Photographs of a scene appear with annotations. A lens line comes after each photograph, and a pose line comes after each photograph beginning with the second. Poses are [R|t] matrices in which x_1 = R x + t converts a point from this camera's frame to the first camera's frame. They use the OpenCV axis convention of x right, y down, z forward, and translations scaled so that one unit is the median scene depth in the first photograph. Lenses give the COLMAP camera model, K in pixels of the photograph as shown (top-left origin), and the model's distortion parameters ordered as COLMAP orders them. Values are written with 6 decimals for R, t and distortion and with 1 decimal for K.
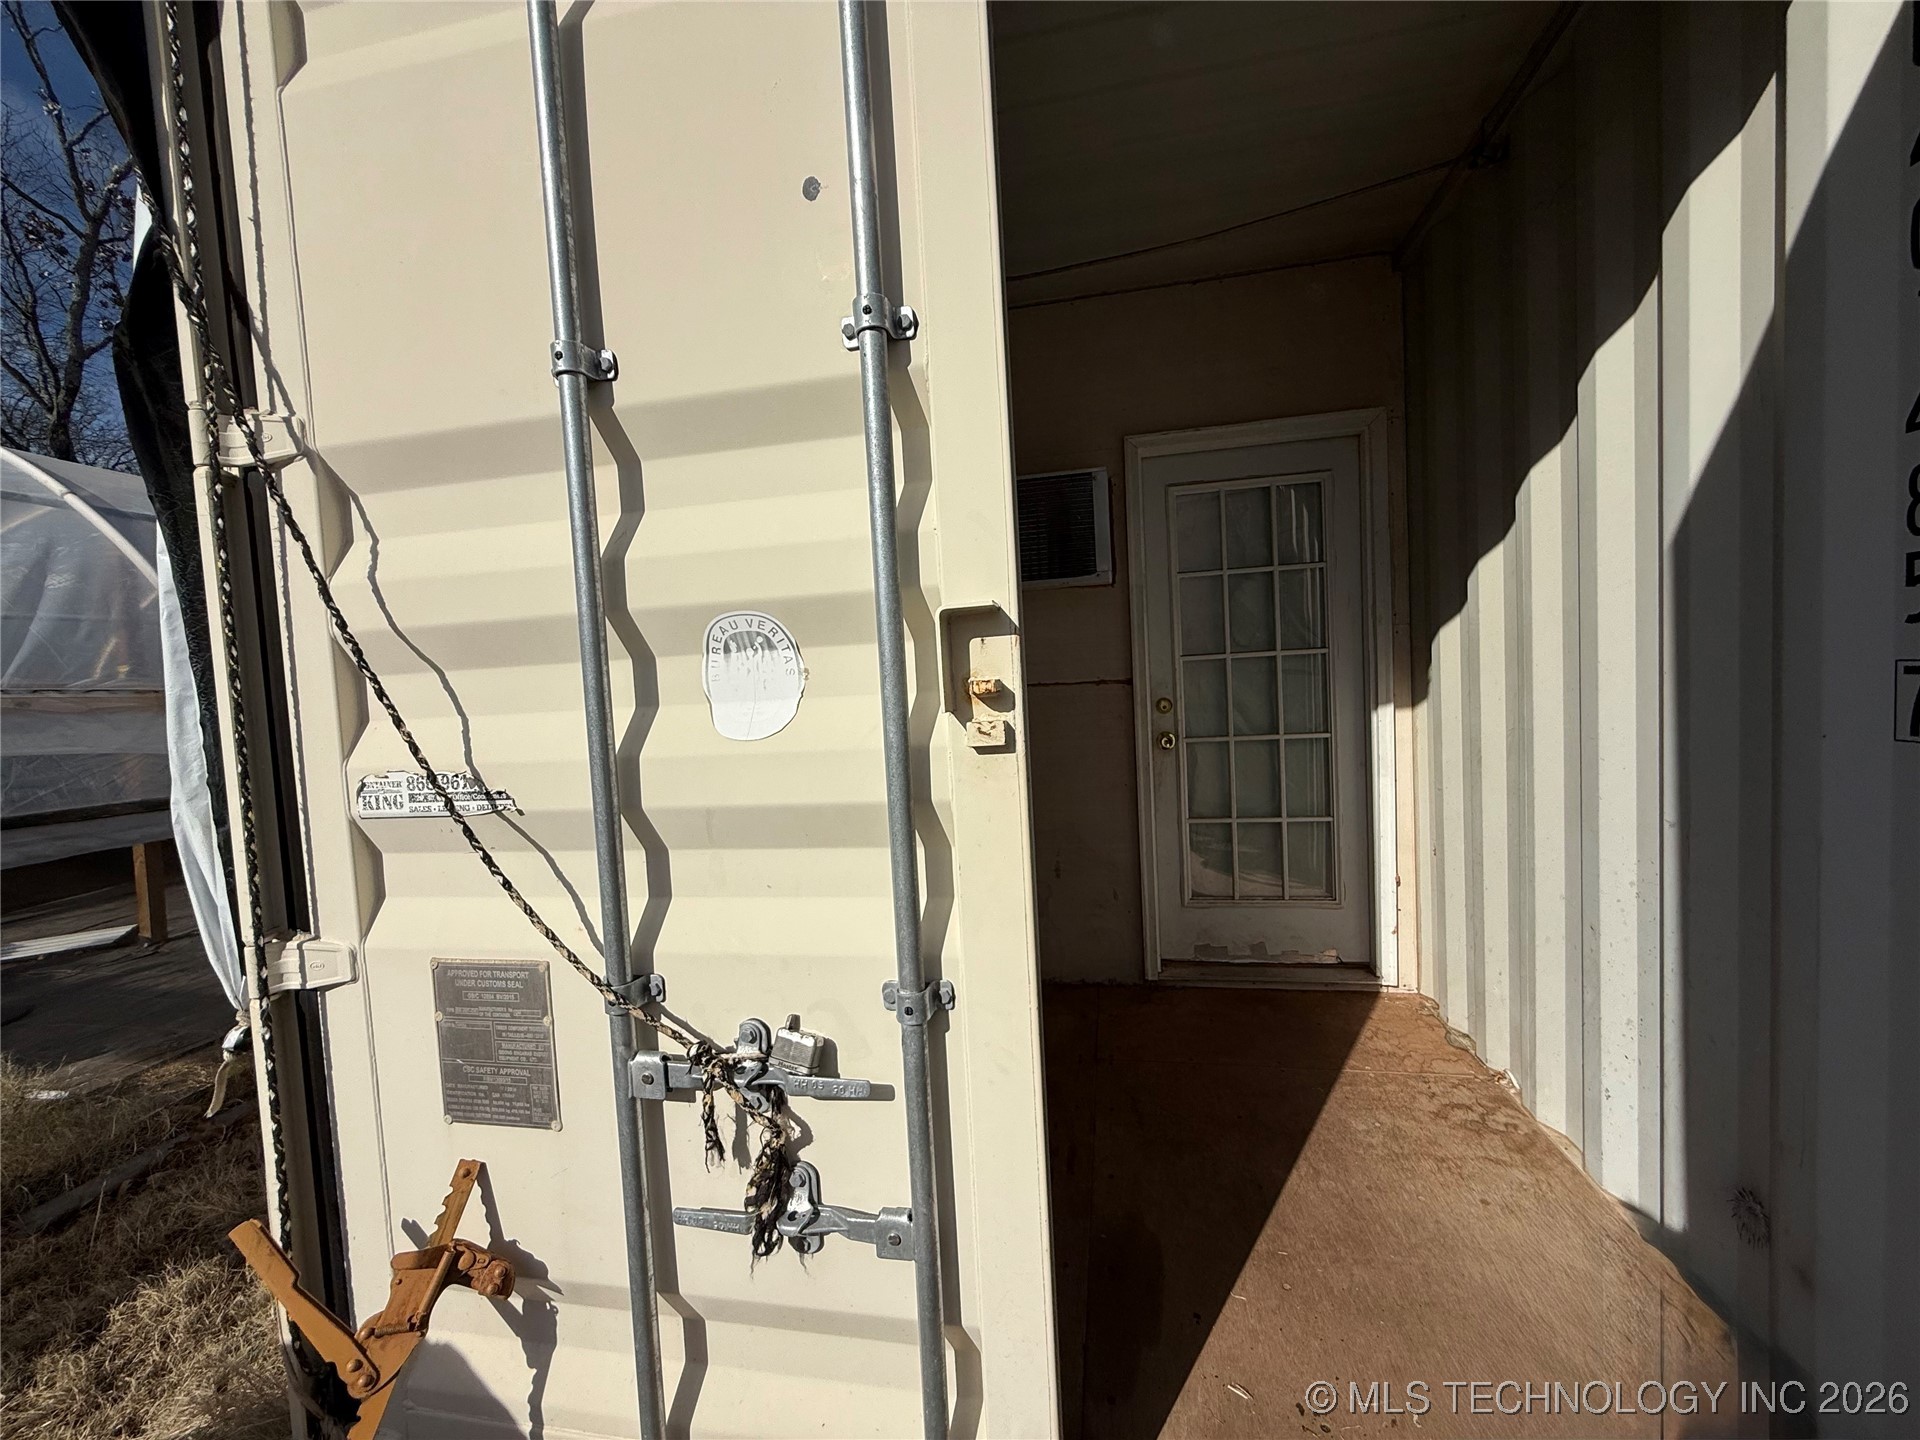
lens RADIAL K [[773.8, 0, 961.4], [0, 773.8, 729.1], [0, 0, 1]] dist [-0.000740, -0.000096]
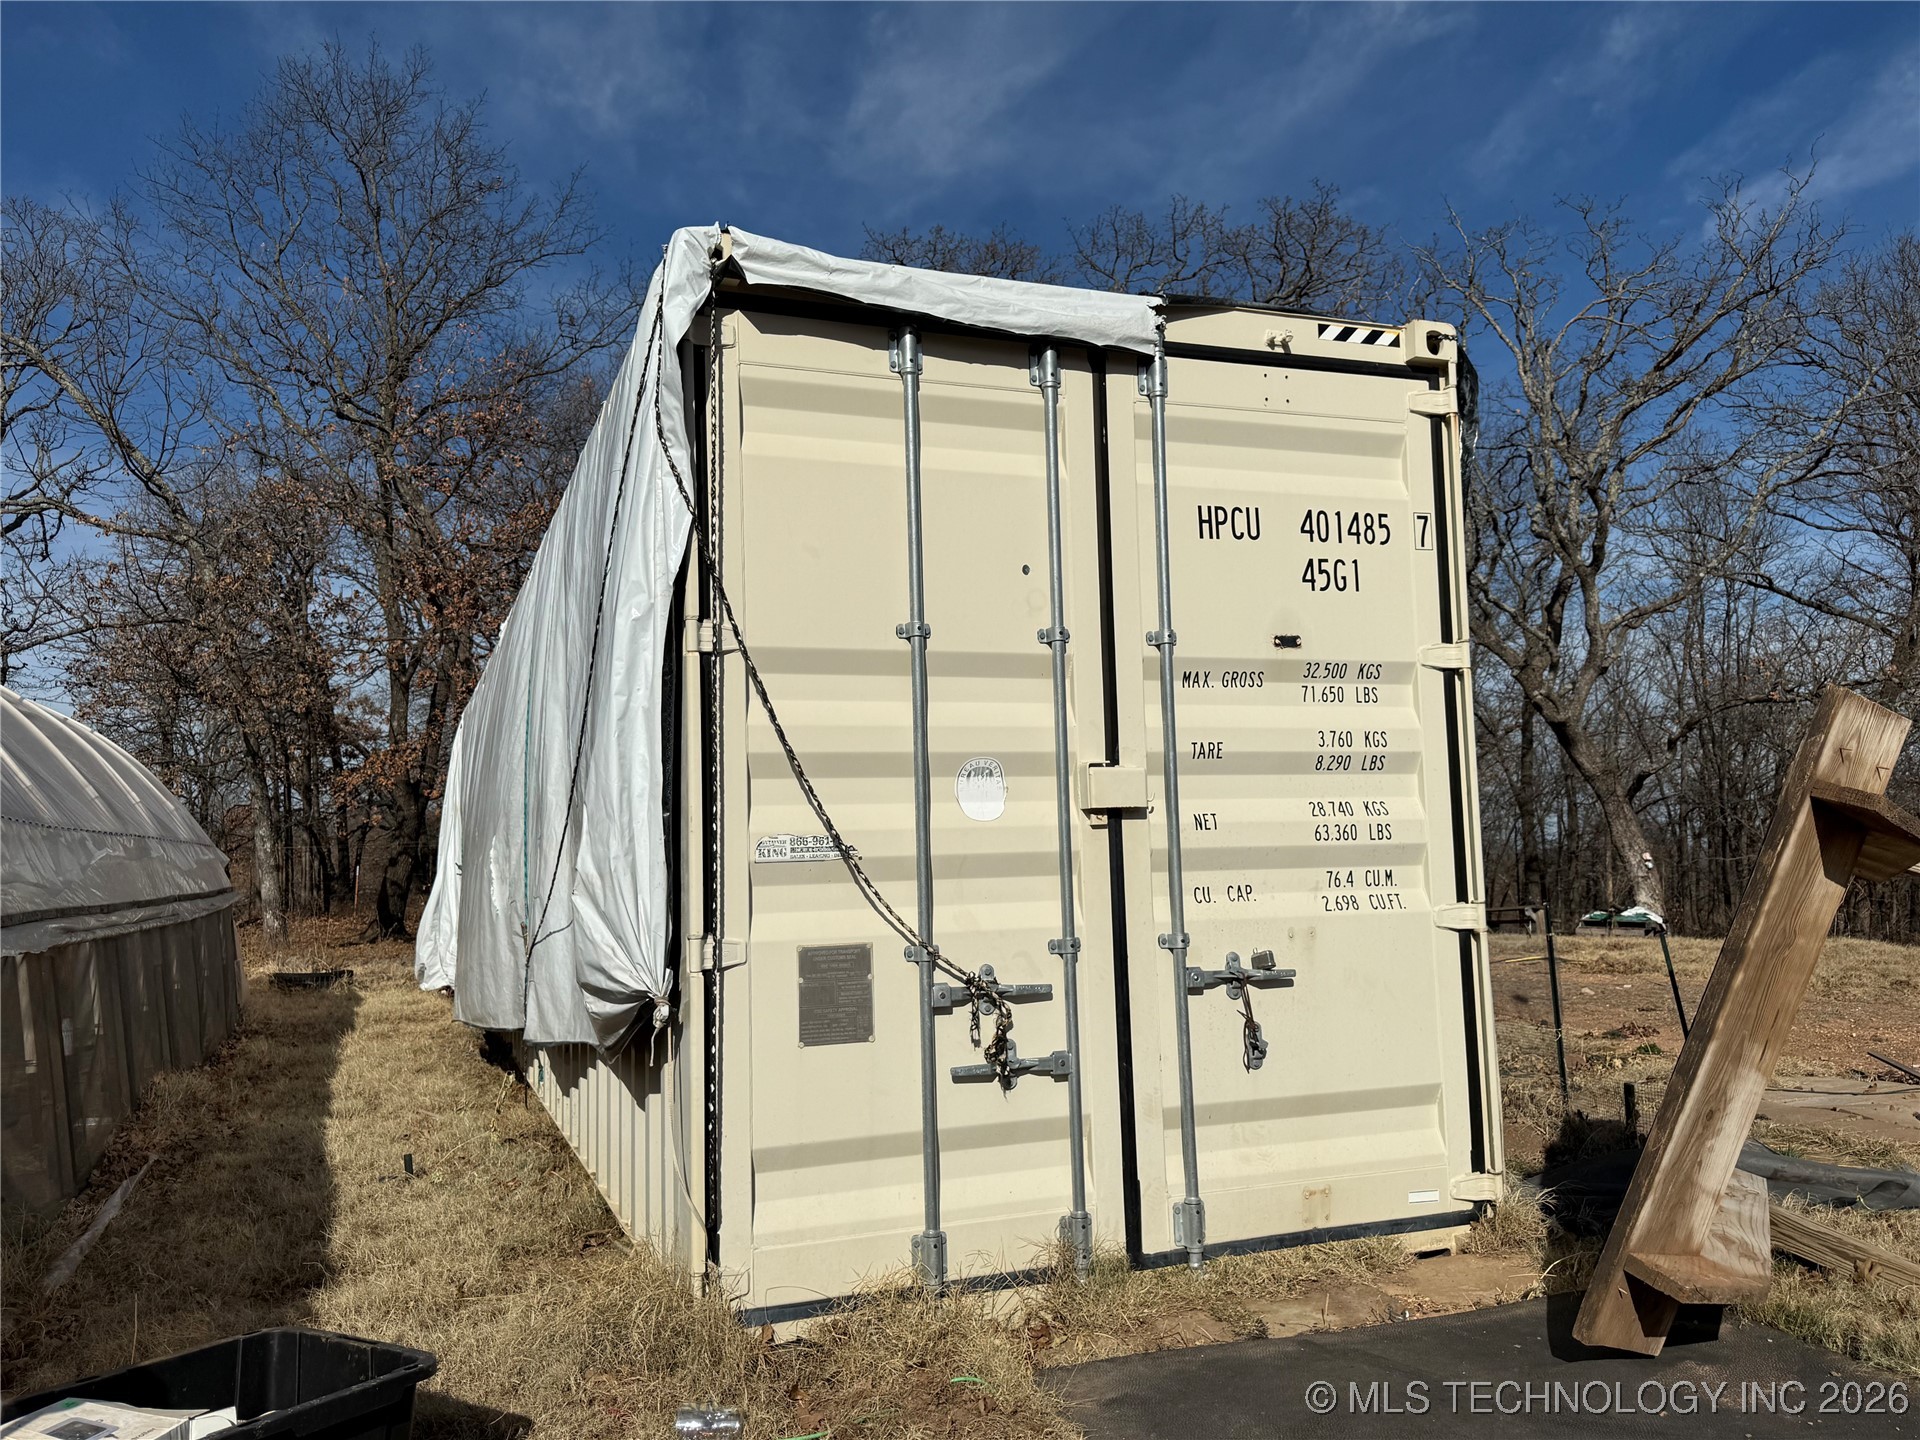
lens RADIAL K [[1424.9, 0, 960.5], [0, 1424.9, 711.2], [0, 0, 1]] dist [0.027618, 0.003790]
pose [[0.844868, 0.081107, 0.528792, -2.210301], [0.011142, 0.985558, -0.168969, 0.342560], [-0.534860, 0.148648, 0.831763, -1.987317]]
